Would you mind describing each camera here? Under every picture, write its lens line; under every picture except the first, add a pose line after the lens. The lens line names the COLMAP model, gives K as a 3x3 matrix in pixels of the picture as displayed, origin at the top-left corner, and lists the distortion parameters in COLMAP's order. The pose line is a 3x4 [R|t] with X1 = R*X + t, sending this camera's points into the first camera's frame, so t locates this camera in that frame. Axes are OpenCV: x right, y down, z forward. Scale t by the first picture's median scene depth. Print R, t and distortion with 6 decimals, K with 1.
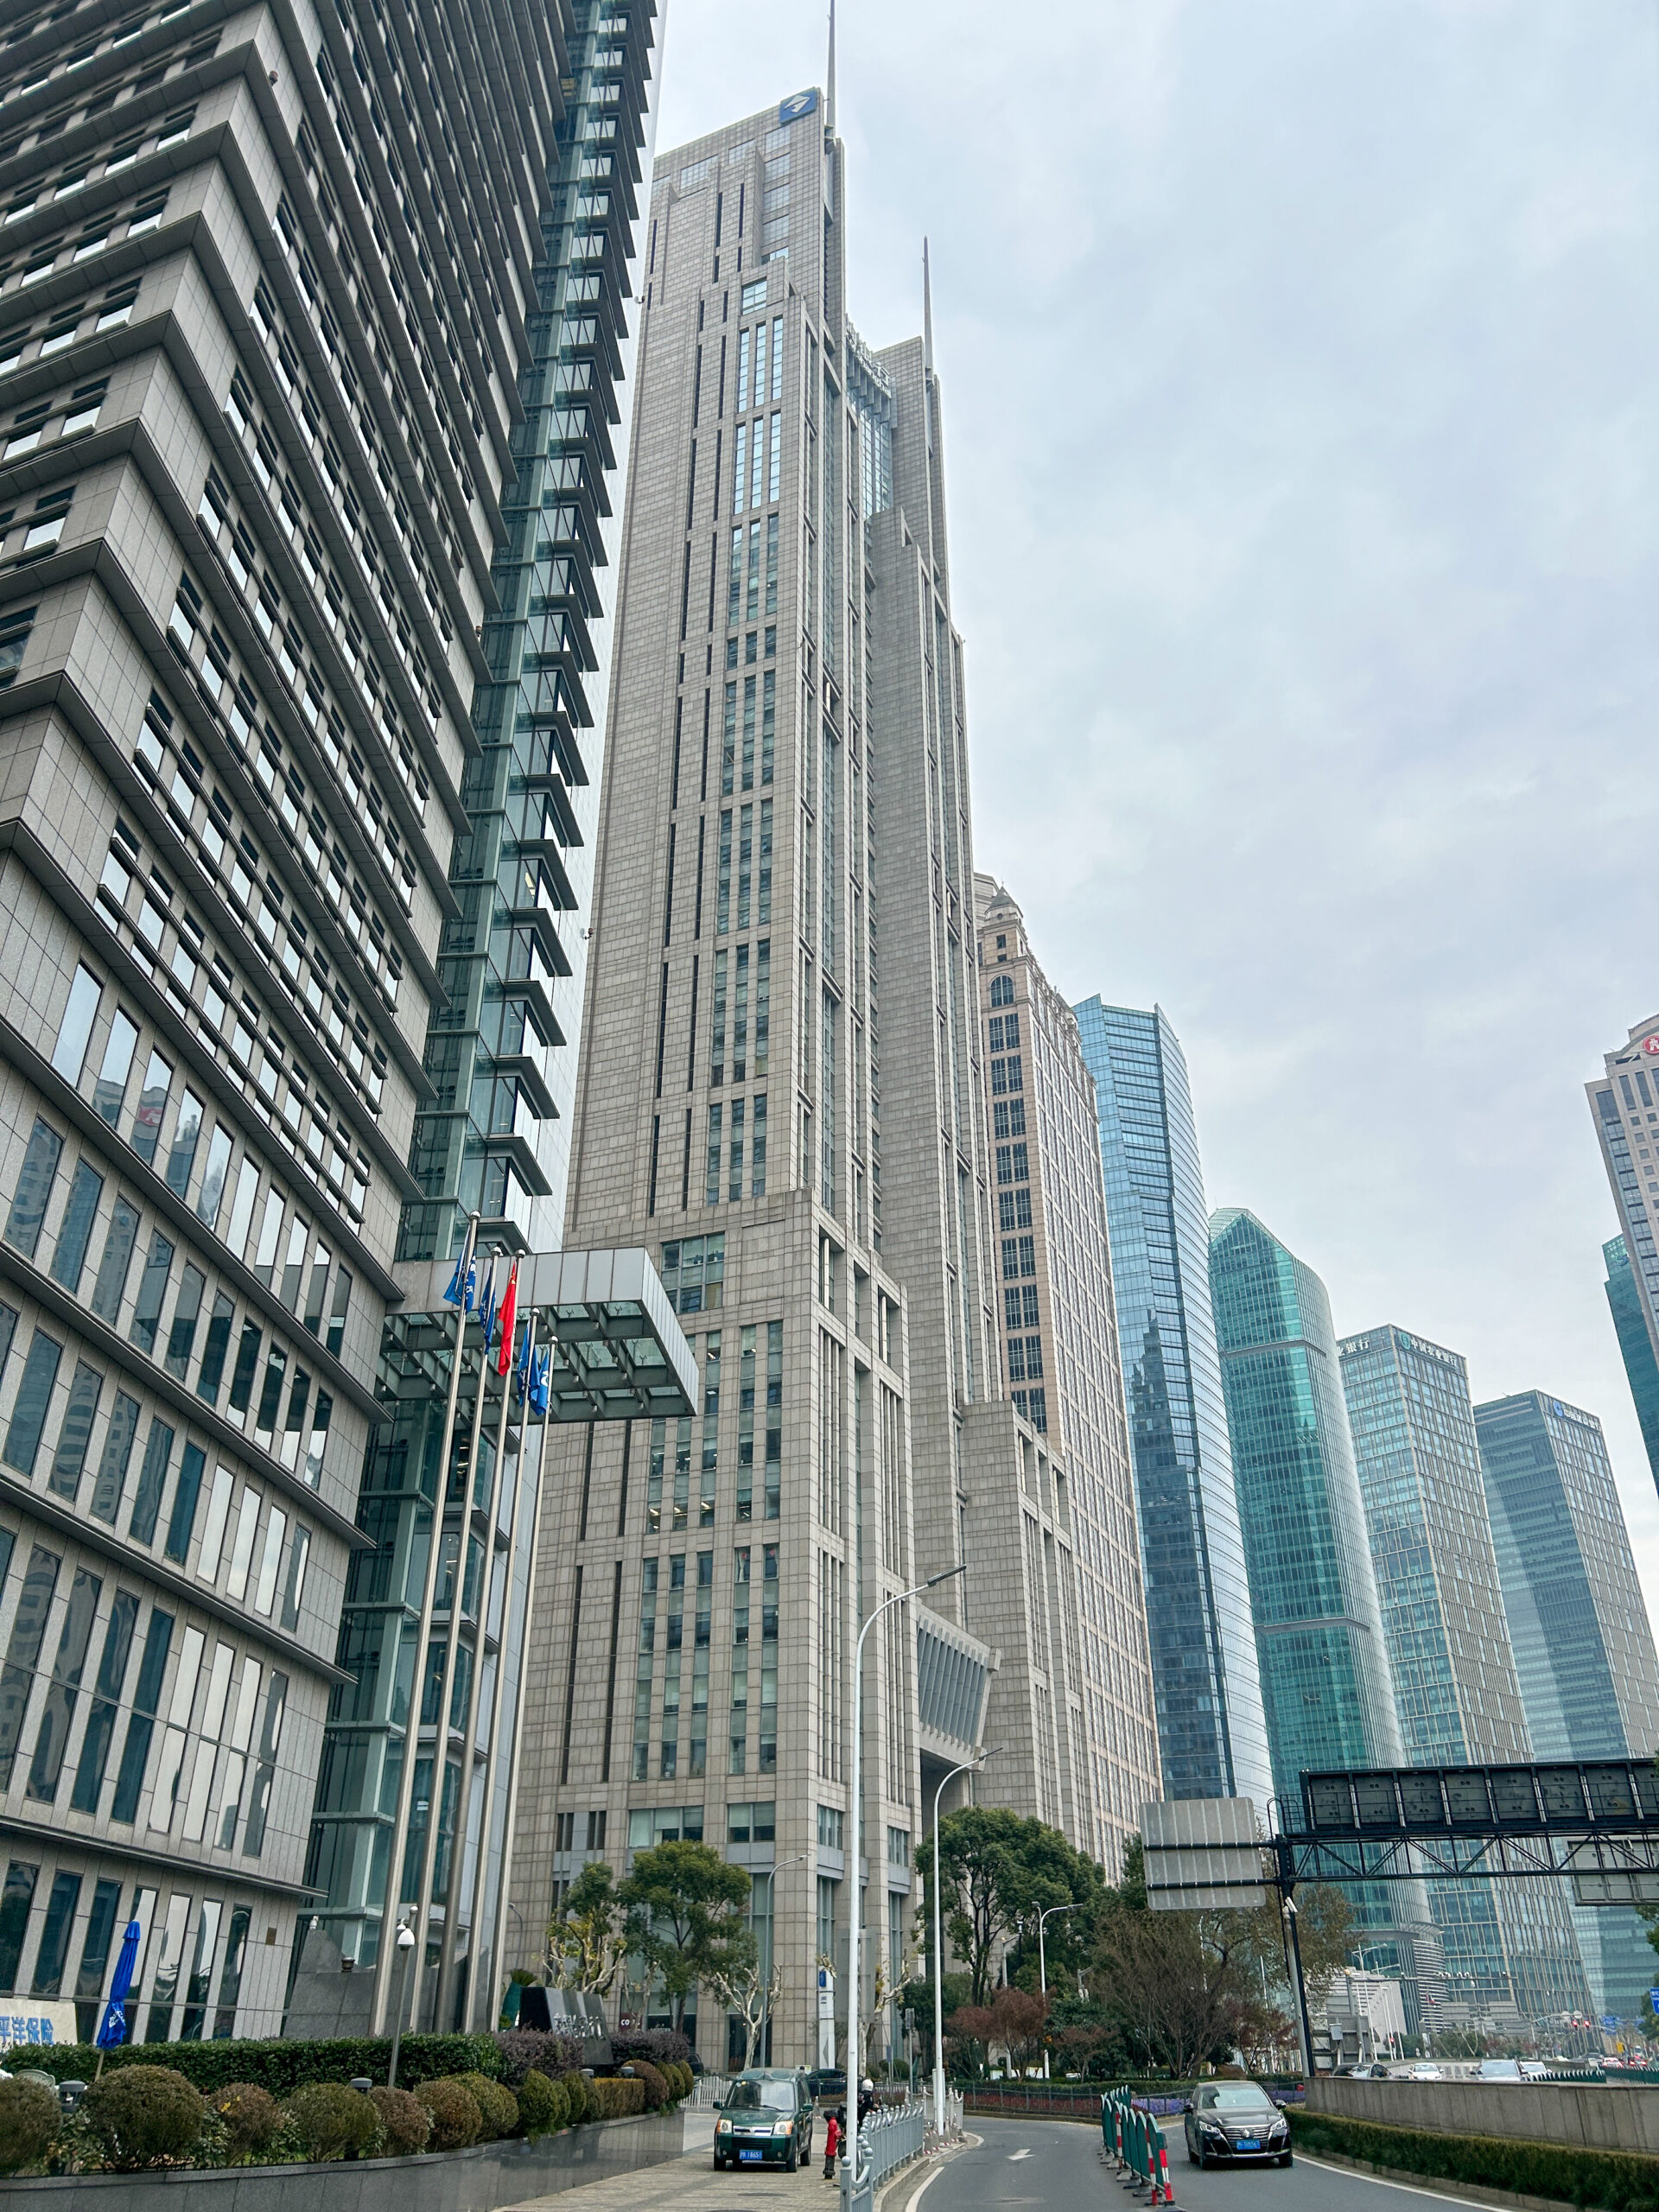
lens RADIAL K [[1647.9, 0, 835.6], [0, 1647.9, 1085.6], [0, 0, 1]] dist [0.067366, -0.102350]
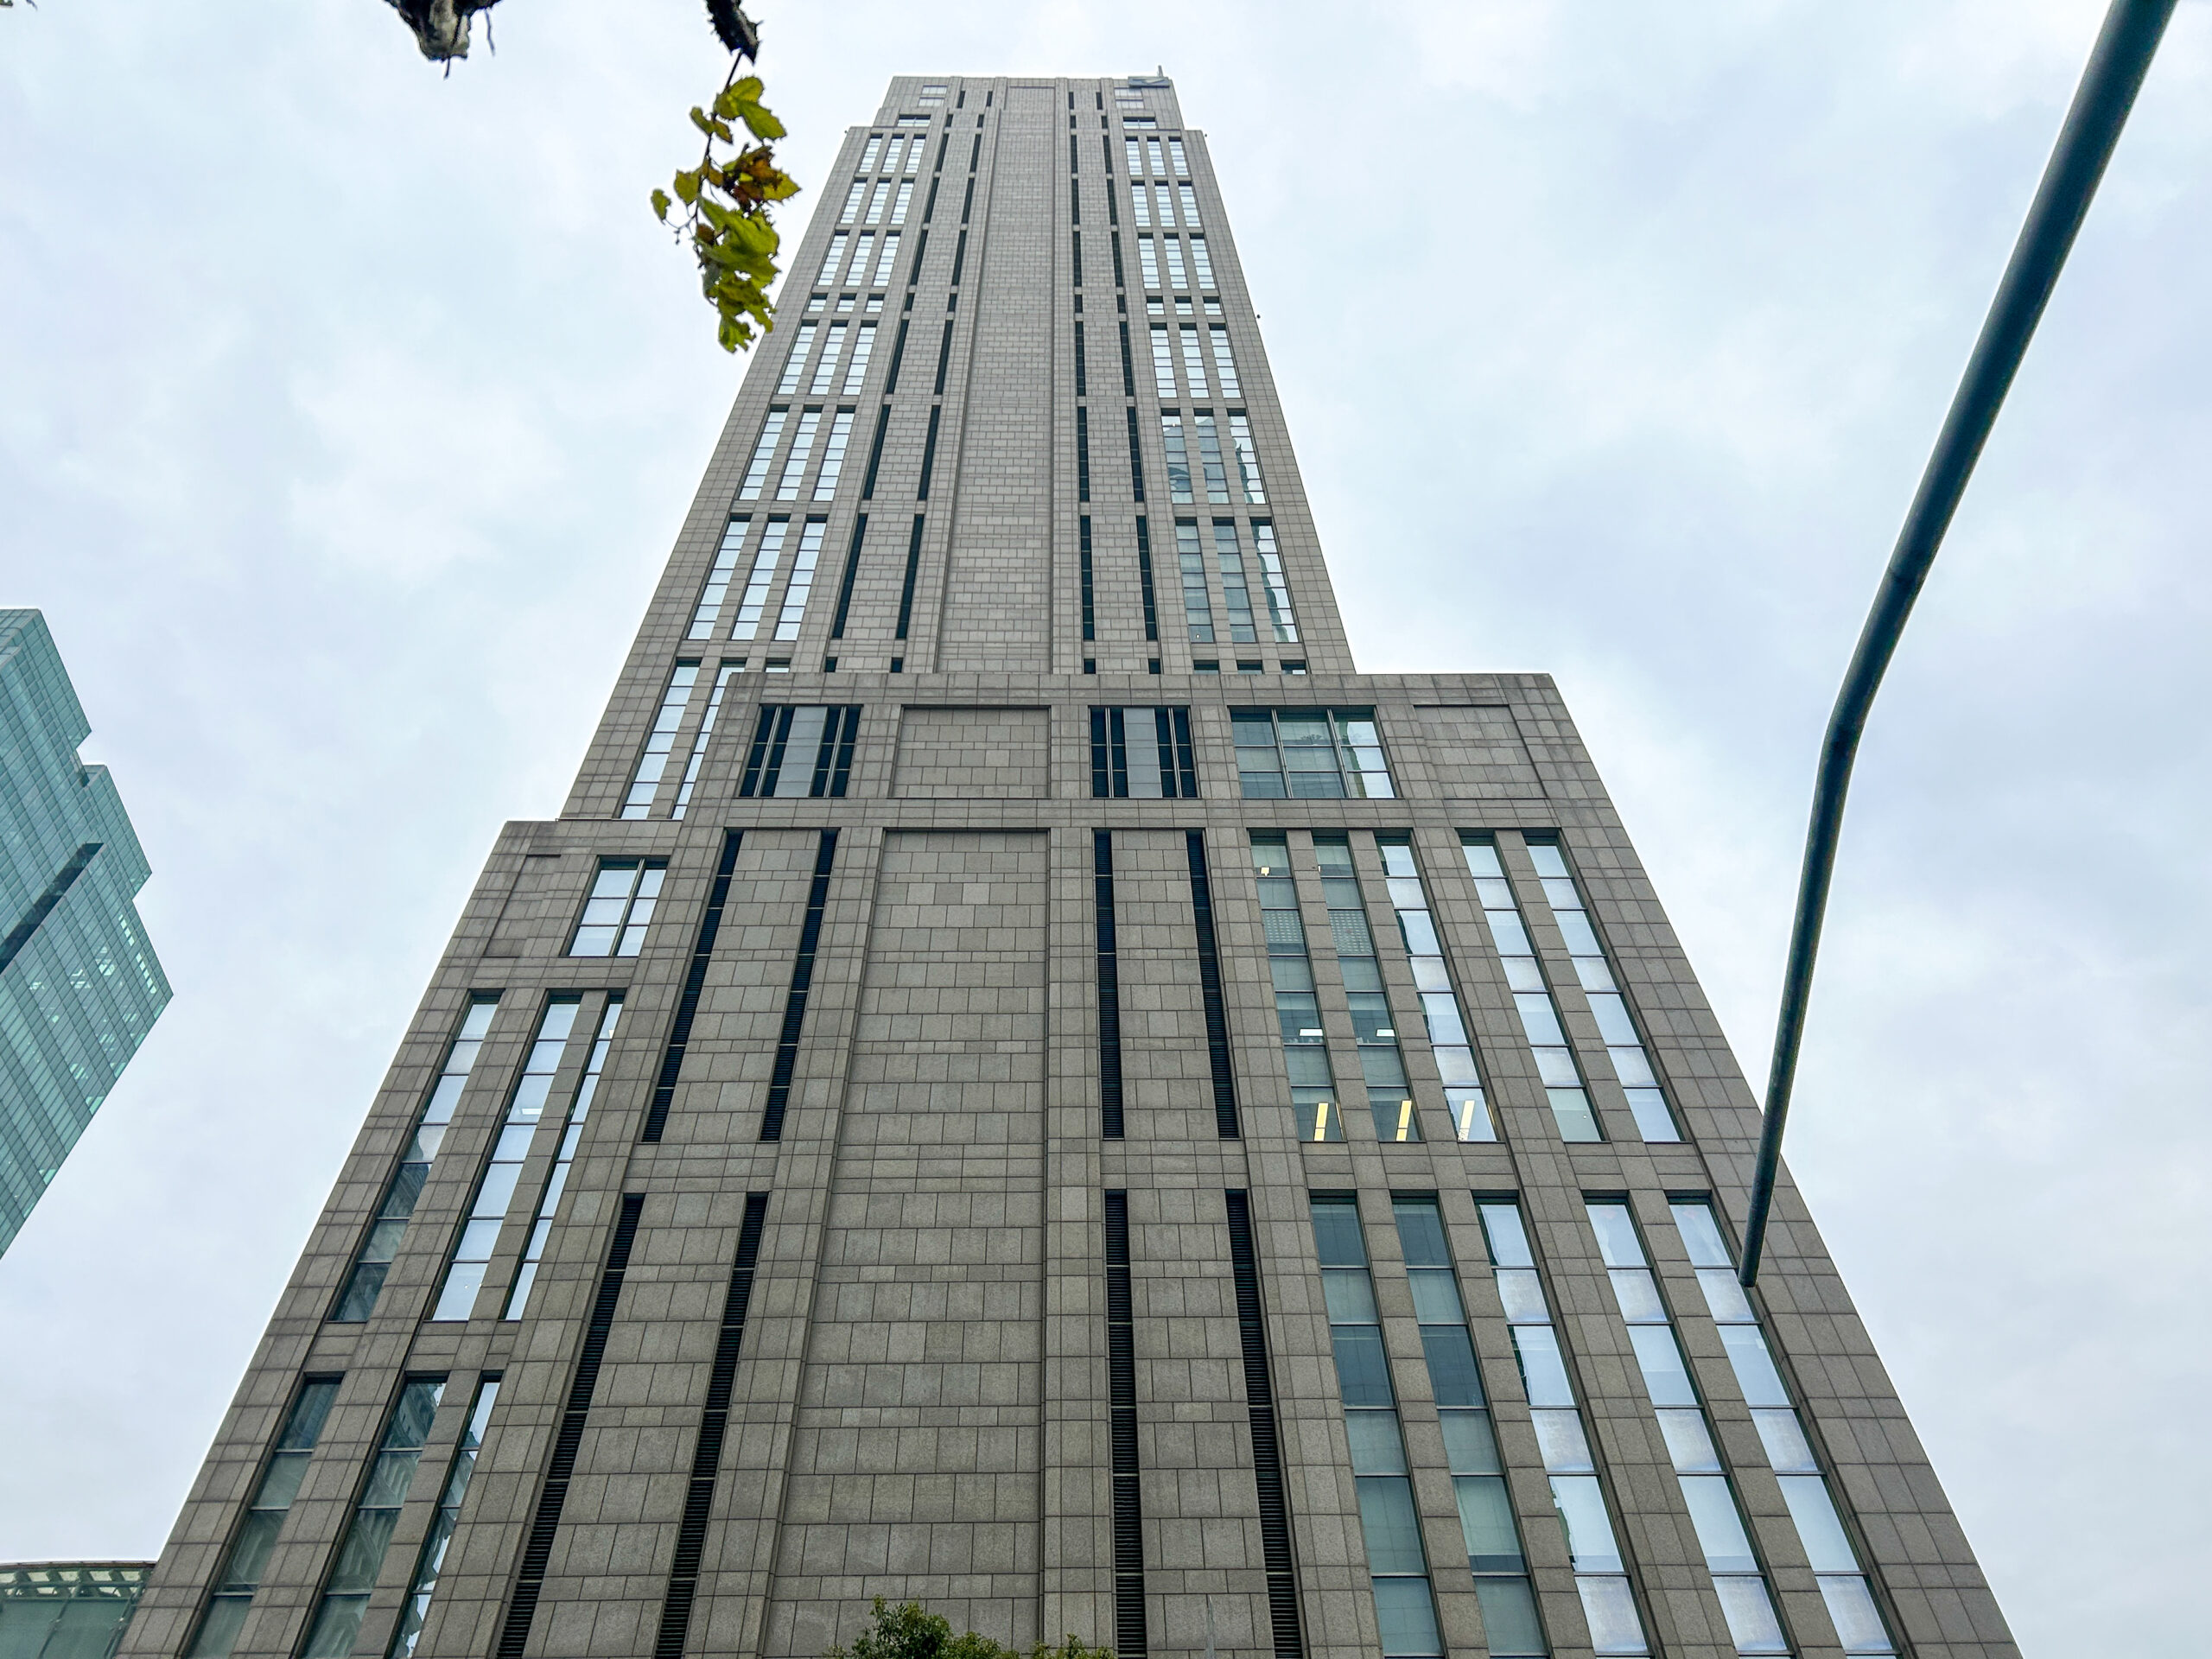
lens RADIAL K [[1658.9, 0, 1110.1], [0, 1658.9, 820.3], [0, 0, 1]] dist [0.062821, -0.066073]
pose [[0.918265, 0.311404, 0.244577, -0.236305], [-0.177654, 0.876015, -0.448370, 0.334050], [-0.353877, 0.368272, 0.859736, 0.569624]]
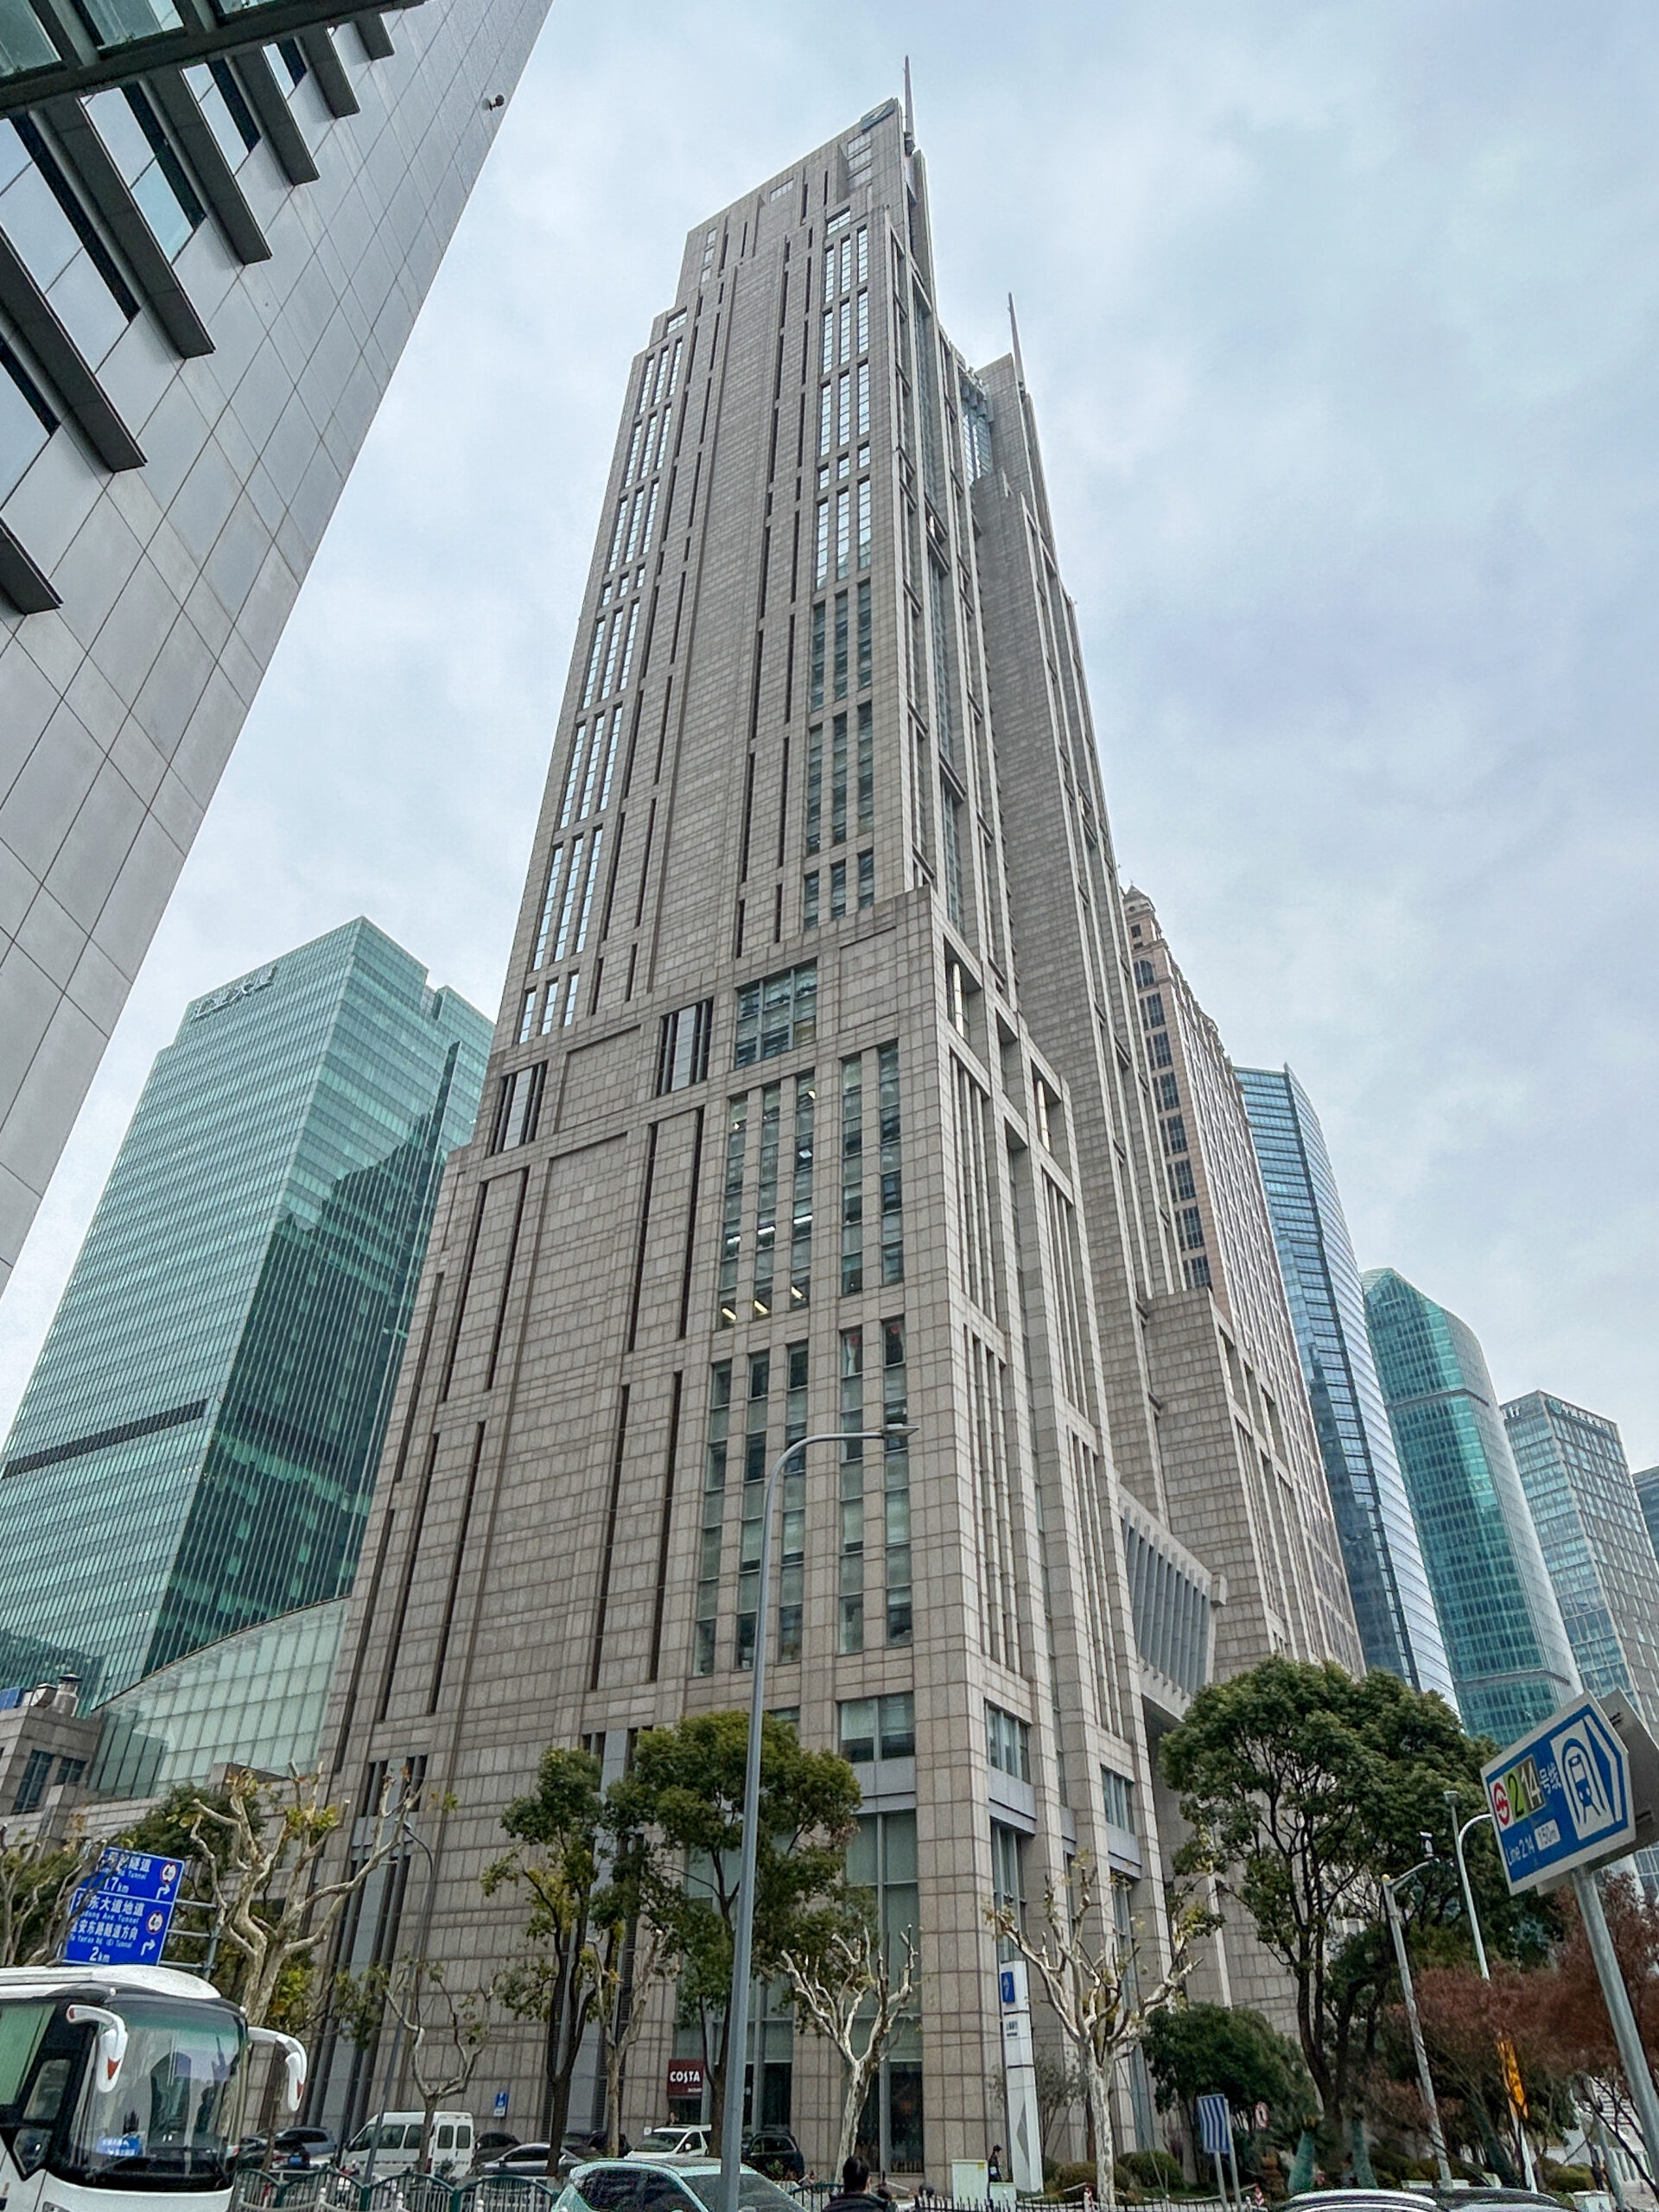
lens RADIAL K [[1366.7, 0, 825.4], [0, 1366.7, 1105.7], [0, 0, 1]] dist [0.012072, -0.031967]
pose [[0.991912, -0.063270, -0.110037, 0.000108], [0.049209, 0.990795, -0.126110, 0.217567], [0.117003, 0.119675, 0.985895, 0.372239]]
